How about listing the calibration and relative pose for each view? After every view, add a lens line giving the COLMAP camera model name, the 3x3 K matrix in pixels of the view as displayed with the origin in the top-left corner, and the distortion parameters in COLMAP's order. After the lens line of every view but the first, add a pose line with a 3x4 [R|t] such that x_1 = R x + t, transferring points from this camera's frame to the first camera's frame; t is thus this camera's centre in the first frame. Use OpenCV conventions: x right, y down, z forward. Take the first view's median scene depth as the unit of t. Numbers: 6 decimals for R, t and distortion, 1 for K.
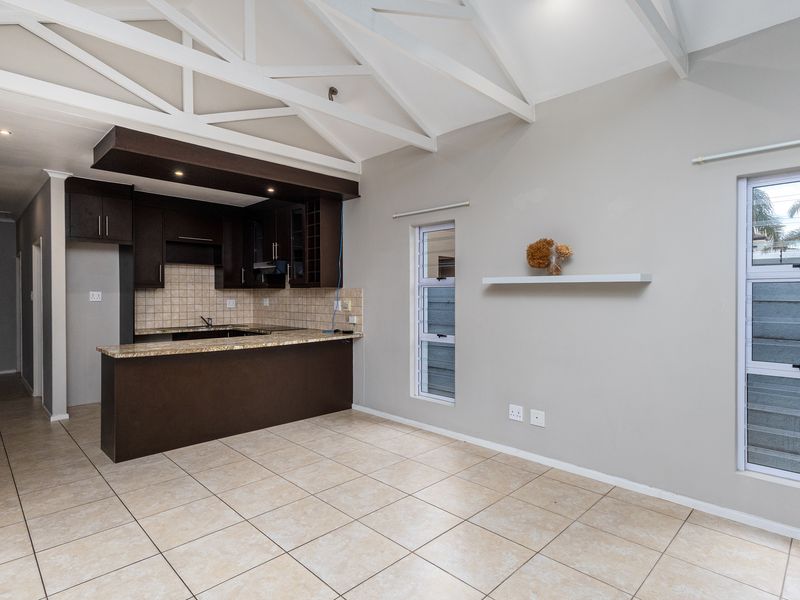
lens RADIAL K [[445.0, 0, 403.2], [0, 445.0, 299.9], [0, 0, 1]] dist [0.006140, 0.001117]
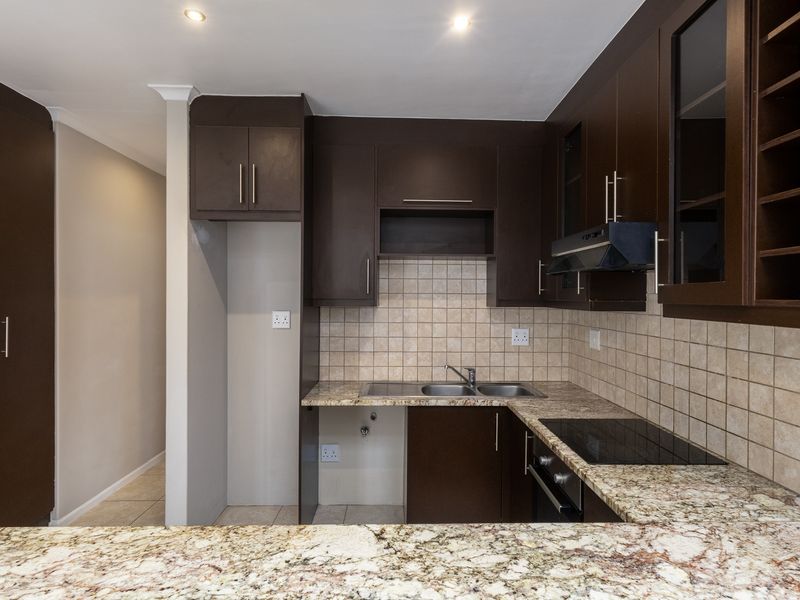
lens RADIAL K [[445.0, 0, 403.2], [0, 445.0, 299.9], [0, 0, 1]] dist [0.006140, 0.001117]
pose [[0.718182, 0.010169, -0.695781, -0.181459], [-0.014411, 0.999896, -0.000262, -0.036222], [0.695706, 0.010214, 0.718254, 0.706636]]
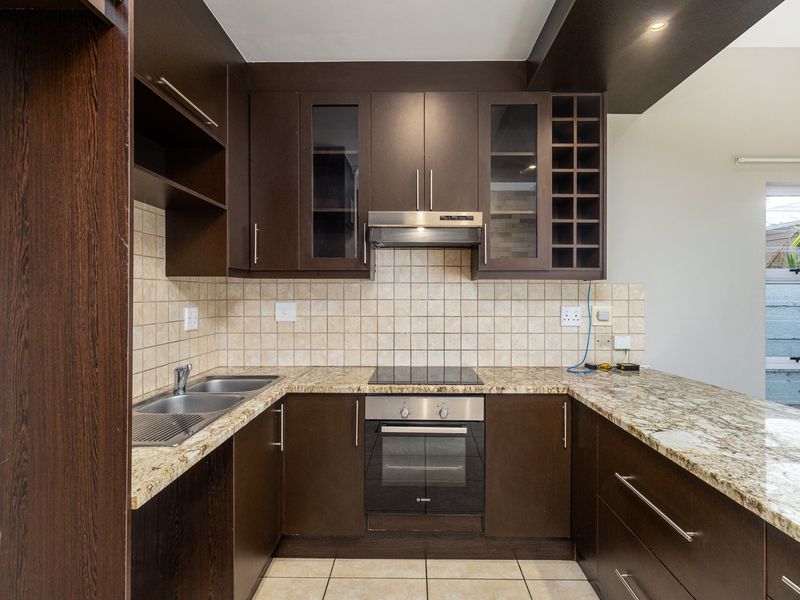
lens RADIAL K [[447.0, 0, 416.5], [0, 447.0, 298.9], [0, 0, 1]] dist [0.000500, 0.000075]
pose [[0.708741, -0.006096, 0.705442, -0.626449], [0.006908, 0.999975, 0.001701, -0.008707], [-0.705435, 0.003667, 0.708765, 0.758651]]
